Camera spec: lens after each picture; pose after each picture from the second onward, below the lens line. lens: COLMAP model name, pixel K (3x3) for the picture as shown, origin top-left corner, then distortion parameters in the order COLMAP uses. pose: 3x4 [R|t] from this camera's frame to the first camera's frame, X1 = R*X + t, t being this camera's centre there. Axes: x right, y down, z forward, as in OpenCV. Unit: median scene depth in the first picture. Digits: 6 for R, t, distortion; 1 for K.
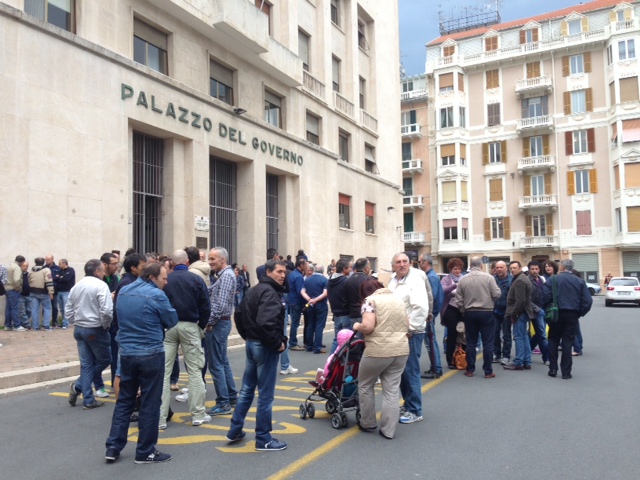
lens RADIAL K [[617.6, 0, 320.7], [0, 617.6, 238.4], [0, 0, 1]] dist [0.107438, -0.175659]
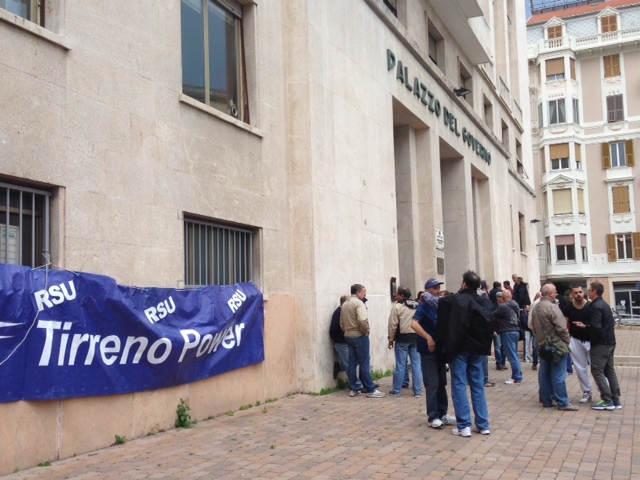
lens RADIAL K [[730.1, 0, 319.8], [0, 730.1, 241.9], [0, 0, 1]] dist [0.008915, -0.004941]
pose [[0.999477, 0.000570, 0.032342, -0.143070], [0.000145, 0.999756, -0.022094, -0.000995], [-0.032347, 0.022087, 0.999233, 0.051408]]
